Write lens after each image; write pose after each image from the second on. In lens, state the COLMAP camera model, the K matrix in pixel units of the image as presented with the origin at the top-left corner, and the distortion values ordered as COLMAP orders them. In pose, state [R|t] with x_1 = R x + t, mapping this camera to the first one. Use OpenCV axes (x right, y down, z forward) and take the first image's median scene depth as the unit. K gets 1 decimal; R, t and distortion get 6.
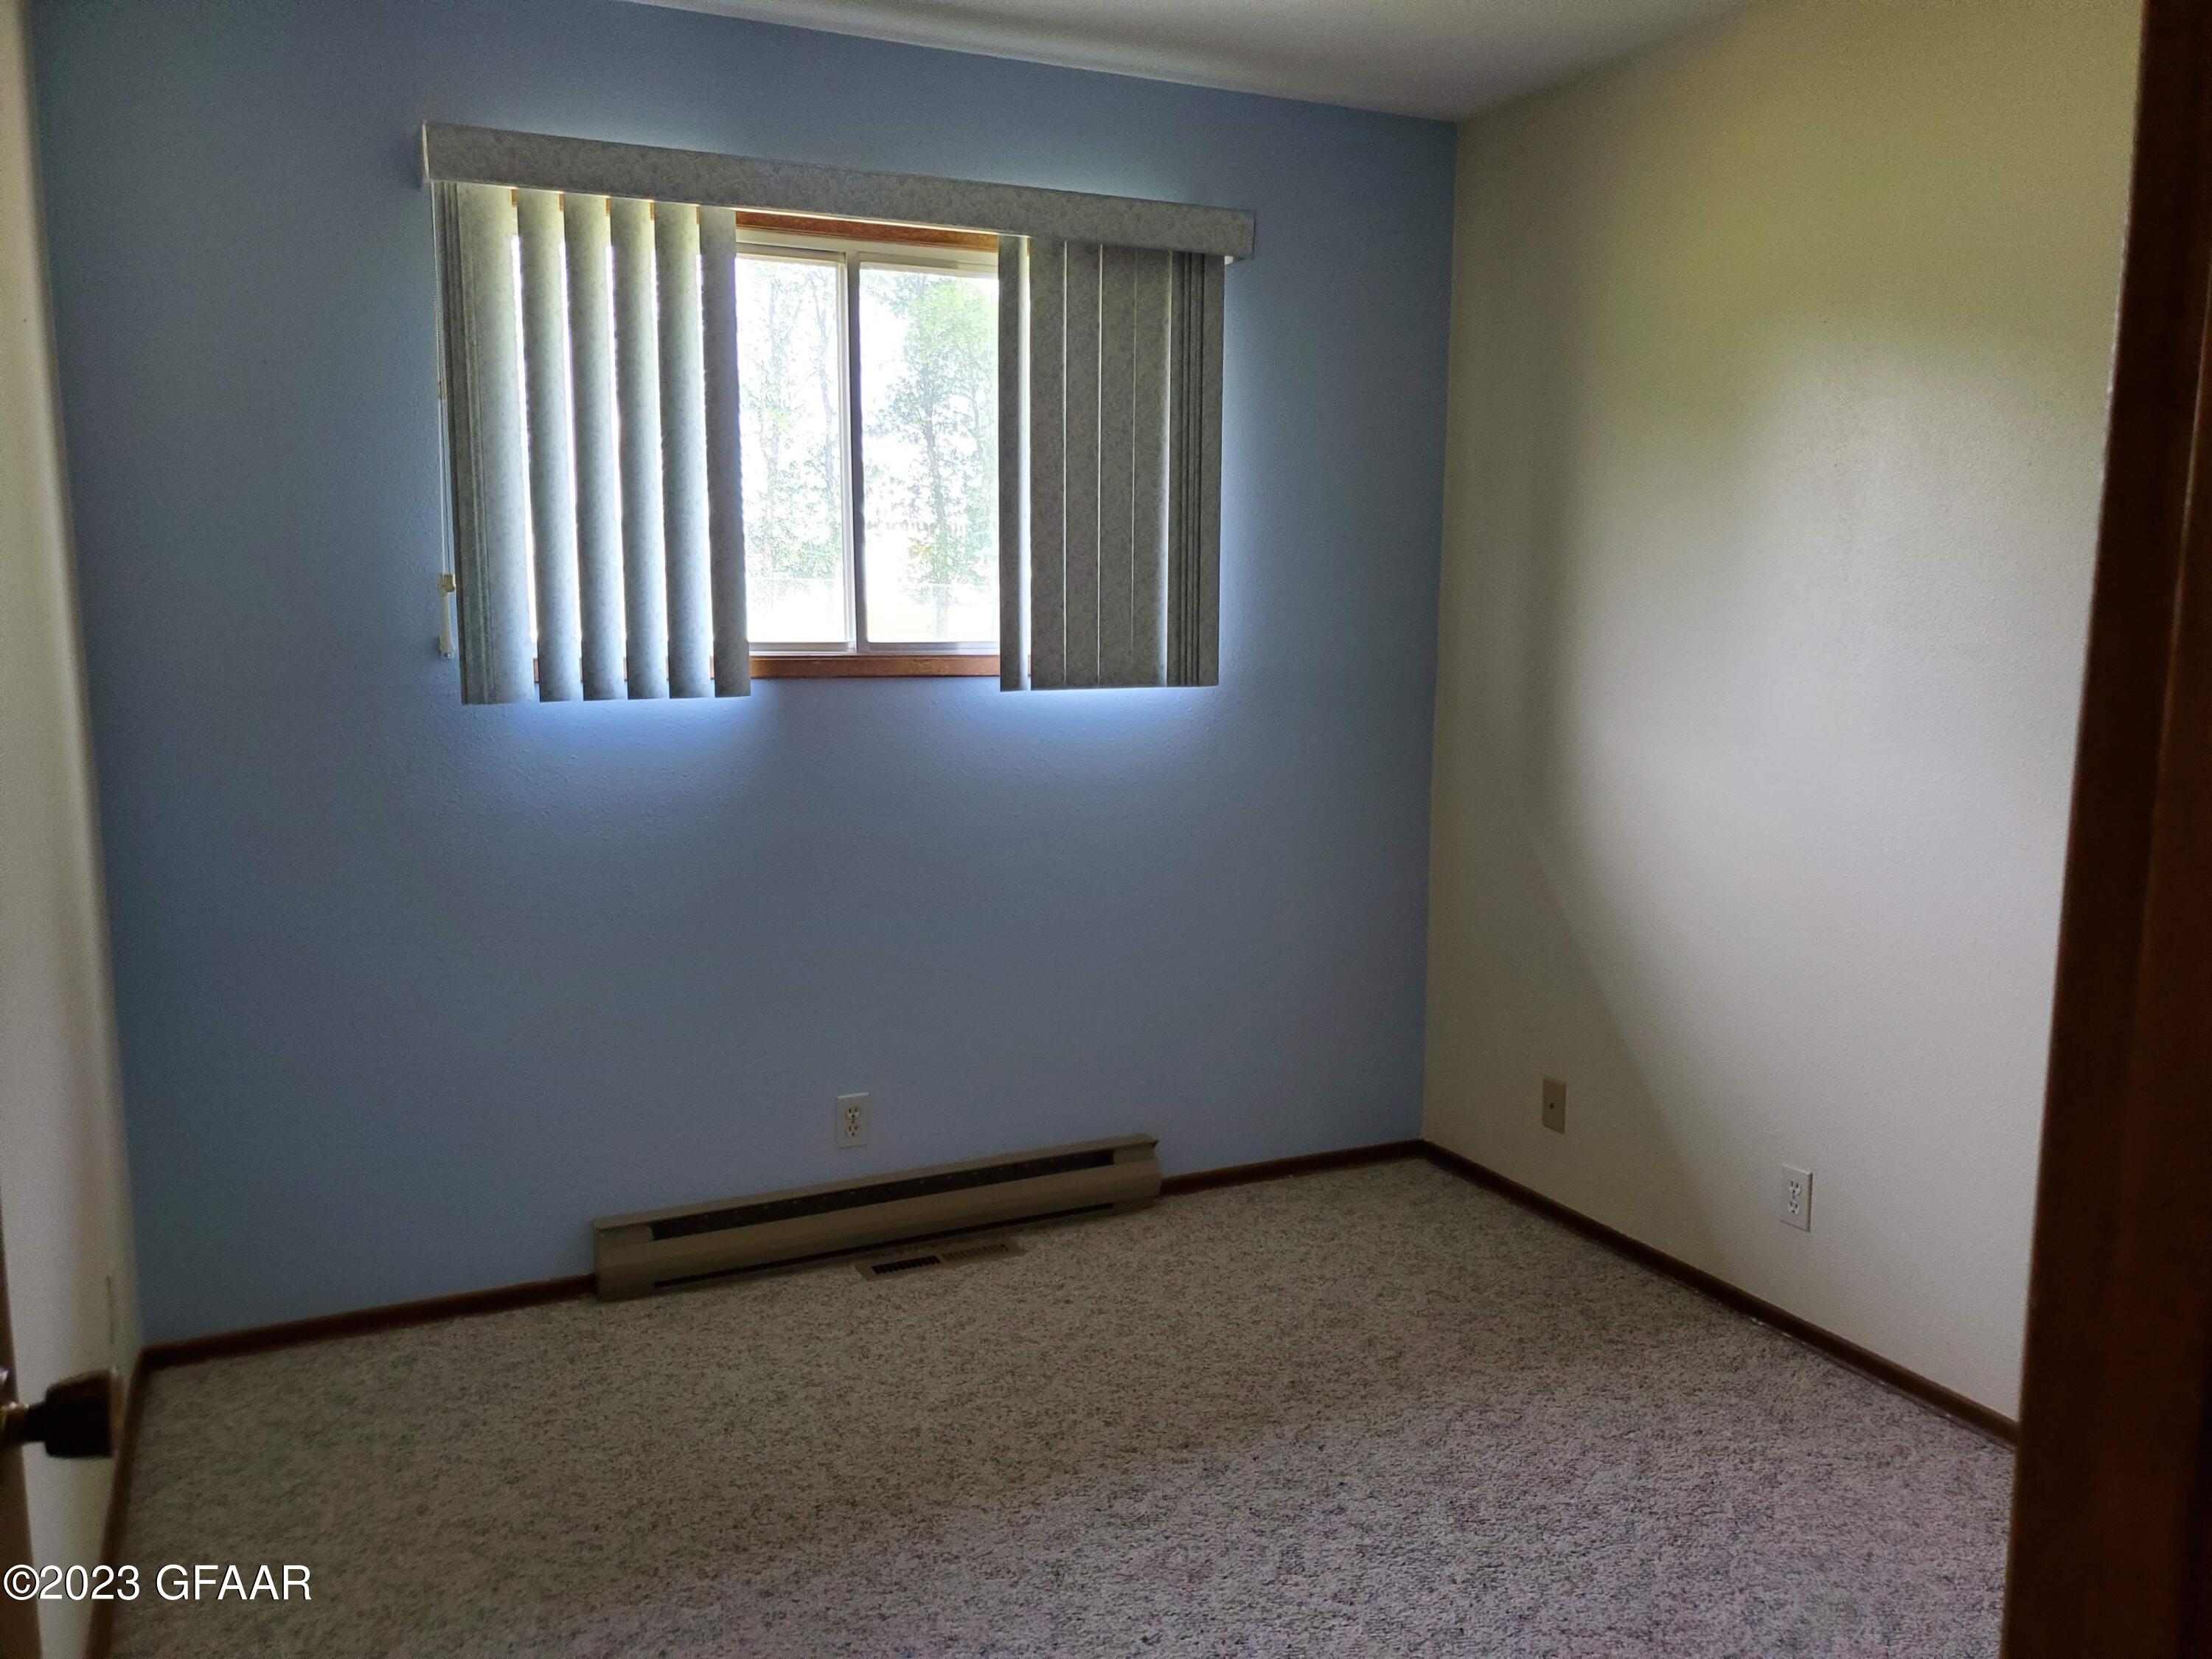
lens RADIAL K [[1707.0, 0, 1106.0], [0, 1707.0, 829.5], [0, 0, 1]] dist [0.003502, -0.000830]
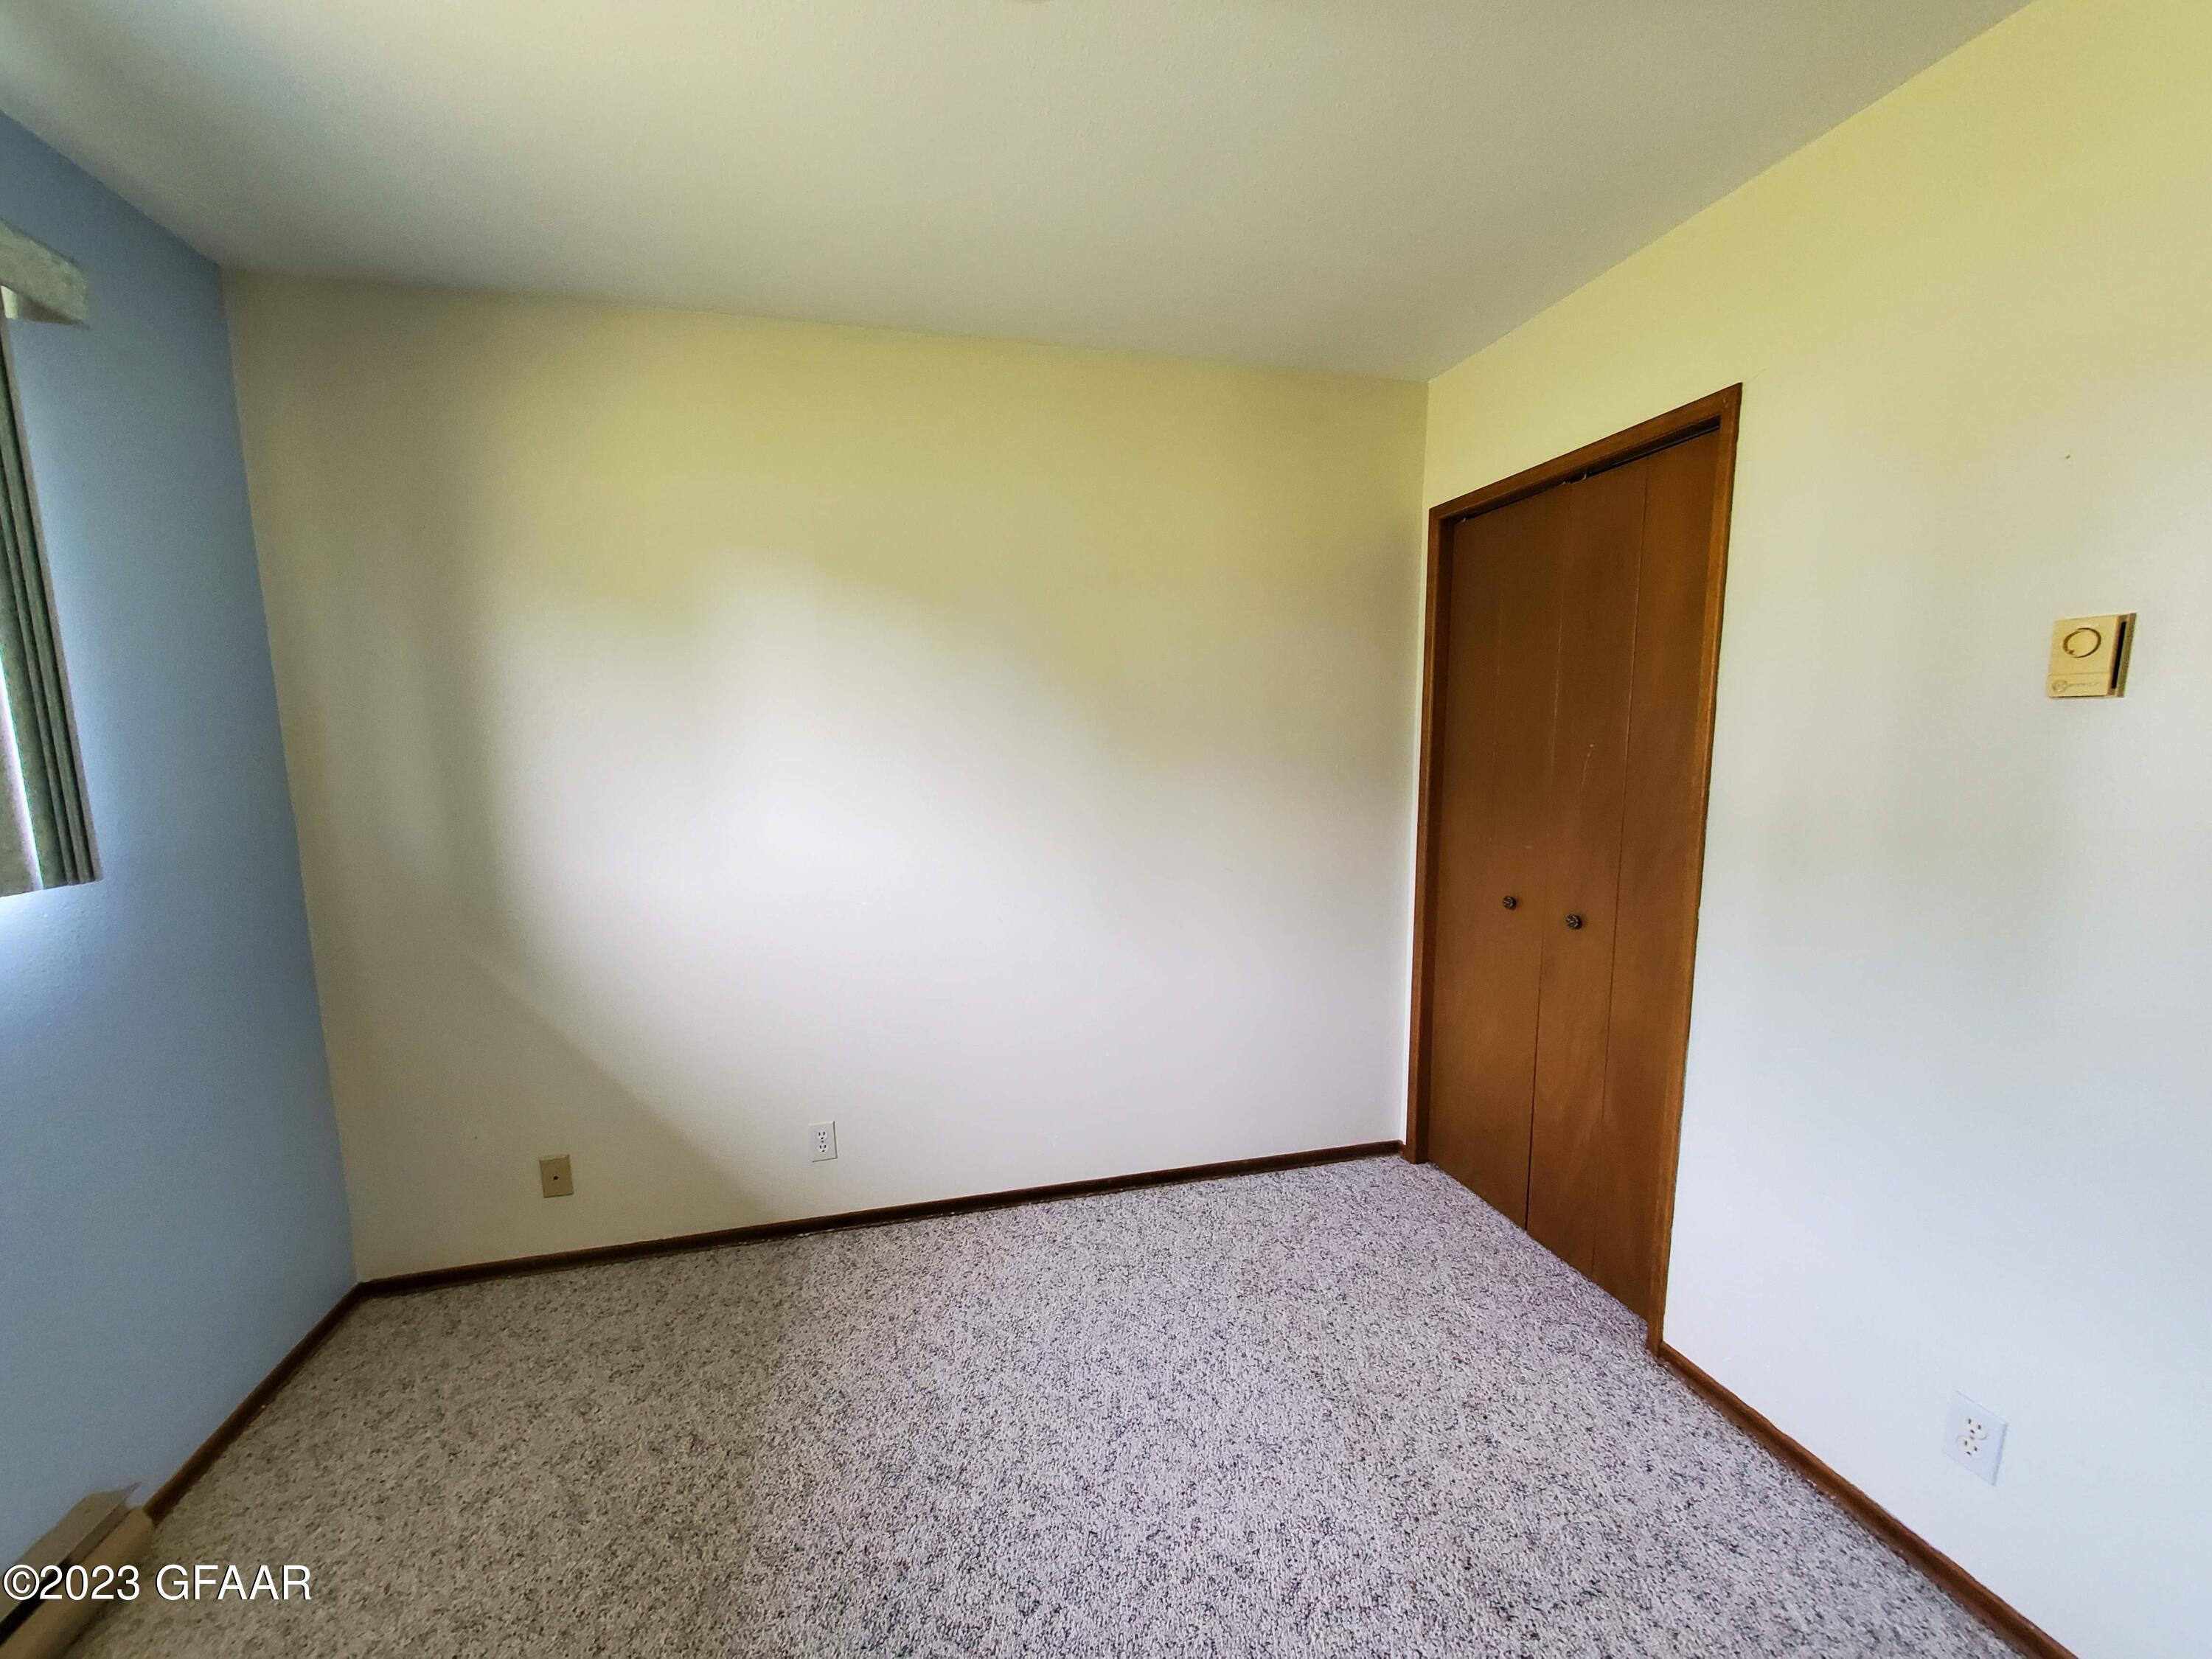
lens RADIAL K [[860.4, 0, 1103.3], [0, 860.4, 864.2], [0, 0, 1]] dist [0.011823, 0.000193]
pose [[0.202492, -0.142072, 0.968923, -0.235545], [0.142954, 0.983110, 0.114277, -0.075046], [-0.968794, 0.115371, 0.219382, 0.501149]]
